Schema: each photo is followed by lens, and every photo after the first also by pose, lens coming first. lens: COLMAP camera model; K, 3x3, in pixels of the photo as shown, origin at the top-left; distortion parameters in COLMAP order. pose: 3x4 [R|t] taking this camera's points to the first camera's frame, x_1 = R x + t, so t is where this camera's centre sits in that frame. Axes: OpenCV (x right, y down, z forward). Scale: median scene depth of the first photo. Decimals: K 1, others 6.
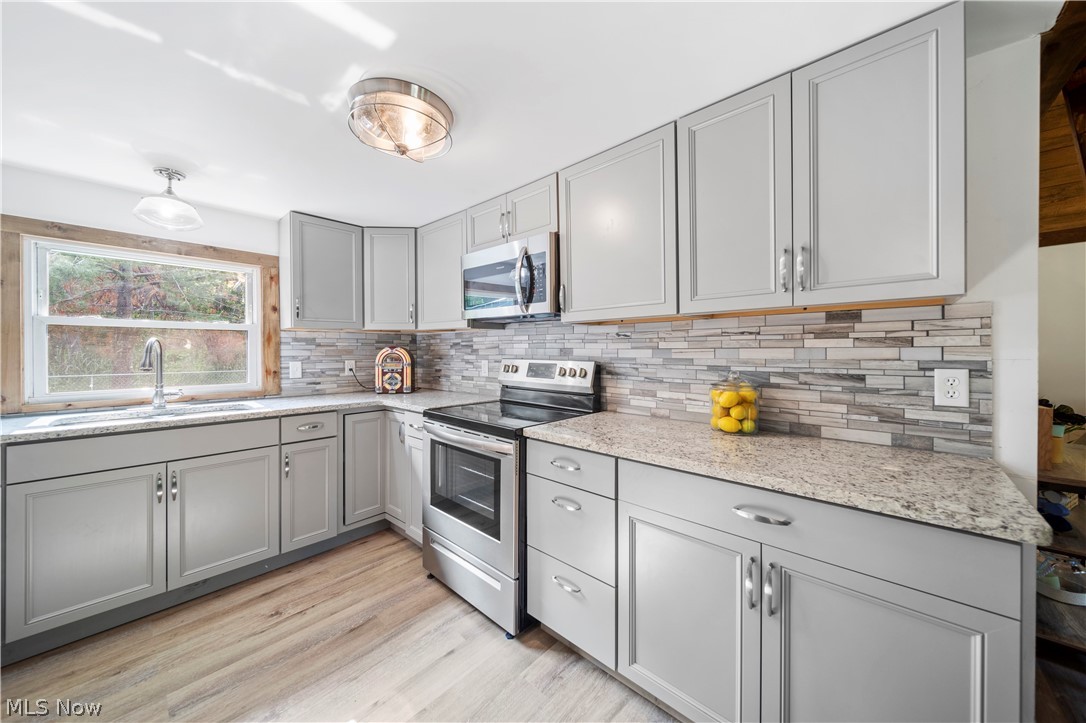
lens RADIAL K [[383.0, 0, 540.3], [0, 383.0, 352.9], [0, 0, 1]] dist [-0.001100, -0.000271]
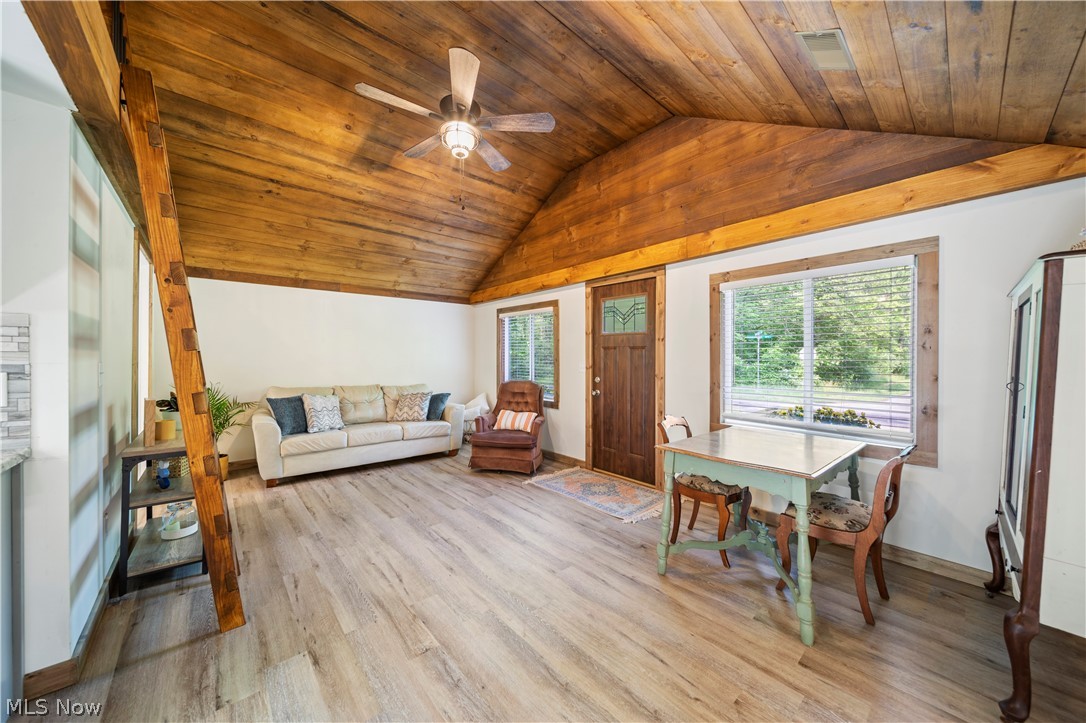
lens RADIAL K [[383.0, 0, 545.2], [0, 383.0, 361.7], [0, 0, 1]] dist [-0.001100, -0.000271]
pose [[0.097025, -0.000980, 0.995281, 0.096120], [-0.005662, 0.999983, 0.001537, 0.000385], [-0.995266, -0.005784, 0.097018, -0.396461]]
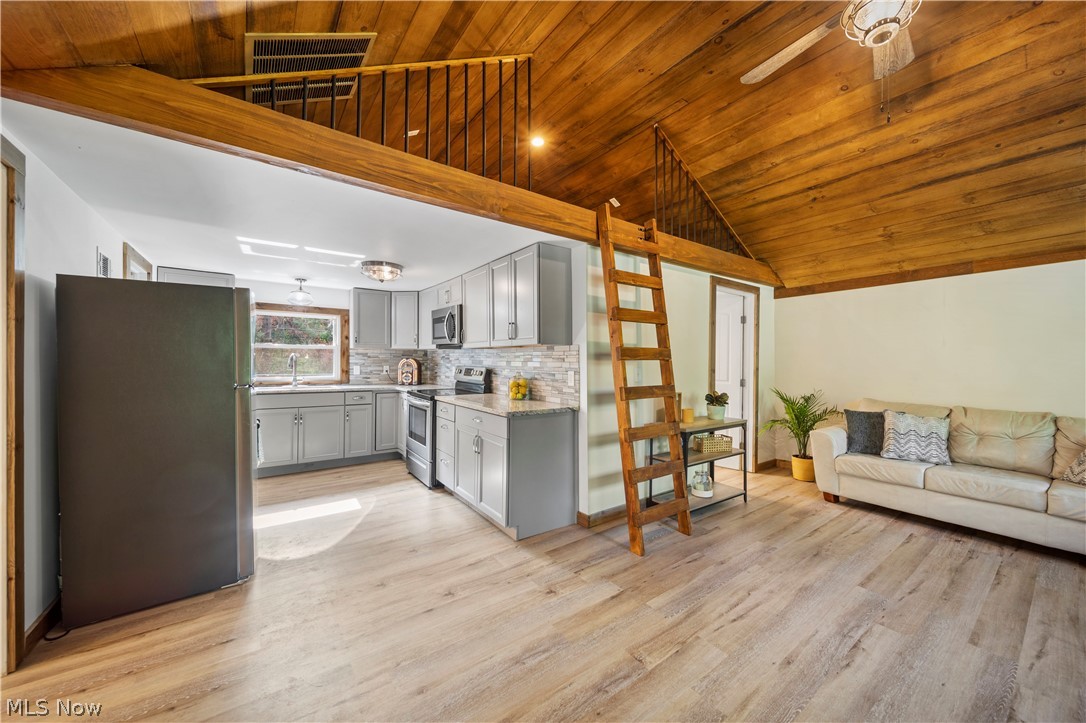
lens RADIAL K [[383.0, 0, 540.4], [0, 383.0, 363.2], [0, 0, 1]] dist [-0.001100, -0.000271]
pose [[0.980701, 0.014433, -0.194978, 0.834125], [-0.014371, 0.999895, 0.001733, -0.007309], [0.194983, 0.001103, 0.980806, -0.908119]]
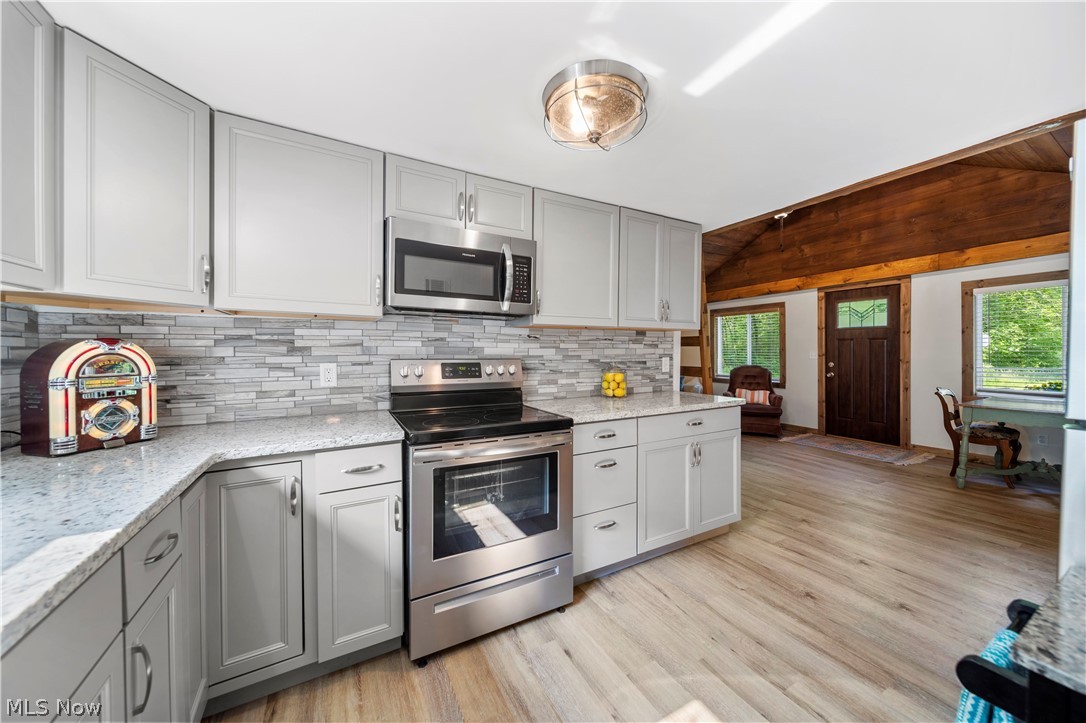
lens RADIAL K [[383.0, 0, 539.8], [0, 383.0, 355.3], [0, 0, 1]] dist [-0.001100, -0.000271]
pose [[0.316612, -0.007278, 0.948527, -0.960702], [0.008048, 0.999955, 0.004987, 0.006073], [-0.948521, 0.006055, 0.316657, 0.605071]]
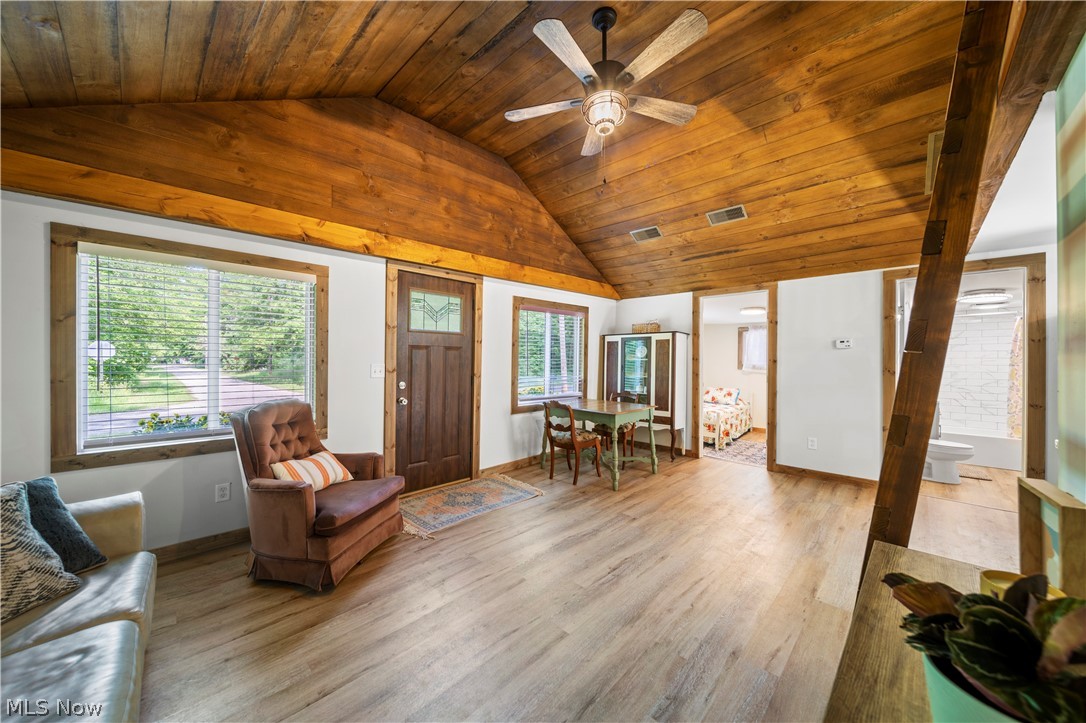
lens RADIAL K [[383.0, 0, 539.4], [0, 383.0, 362.9], [0, 0, 1]] dist [-0.001100, -0.000271]
pose [[-0.999640, 0.004628, 0.026439, 1.559778], [0.004917, 0.999929, 0.010879, -0.014462], [-0.026387, 0.011005, -0.999591, 1.211293]]
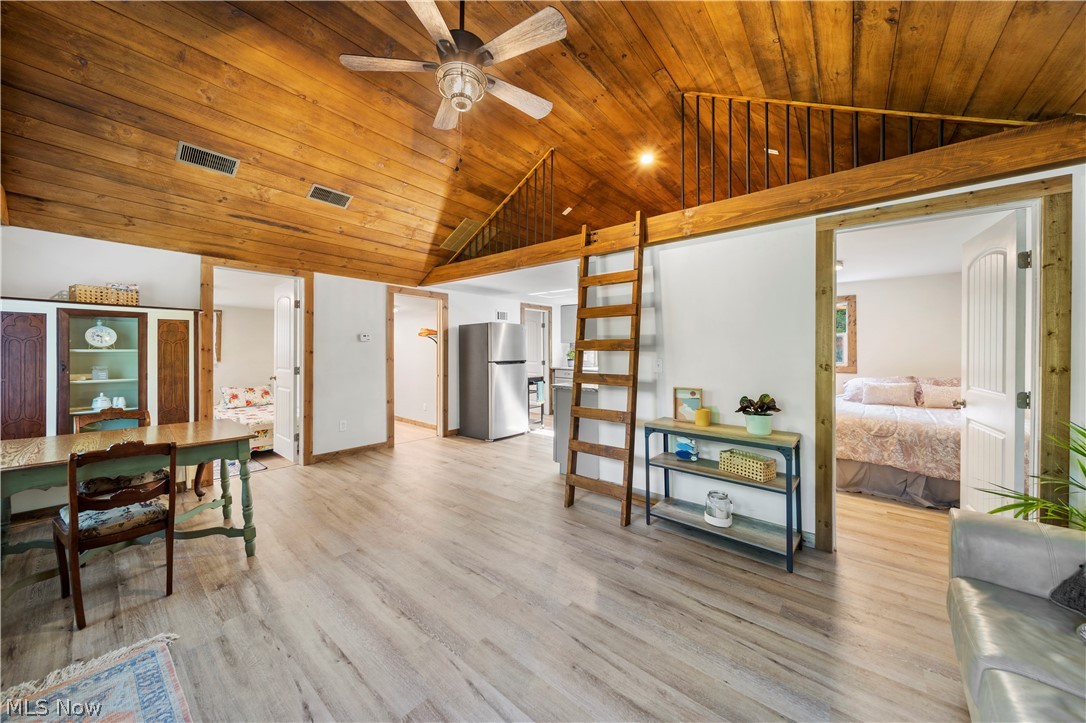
lens RADIAL K [[383.0, 0, 545.8], [0, 383.0, 351.1], [0, 0, 1]] dist [-0.001100, -0.000271]
pose [[0.063825, 0.011558, -0.997894, 2.485534], [-0.009621, 0.999894, 0.010966, -0.036162], [0.997915, 0.008901, 0.063929, 0.203211]]
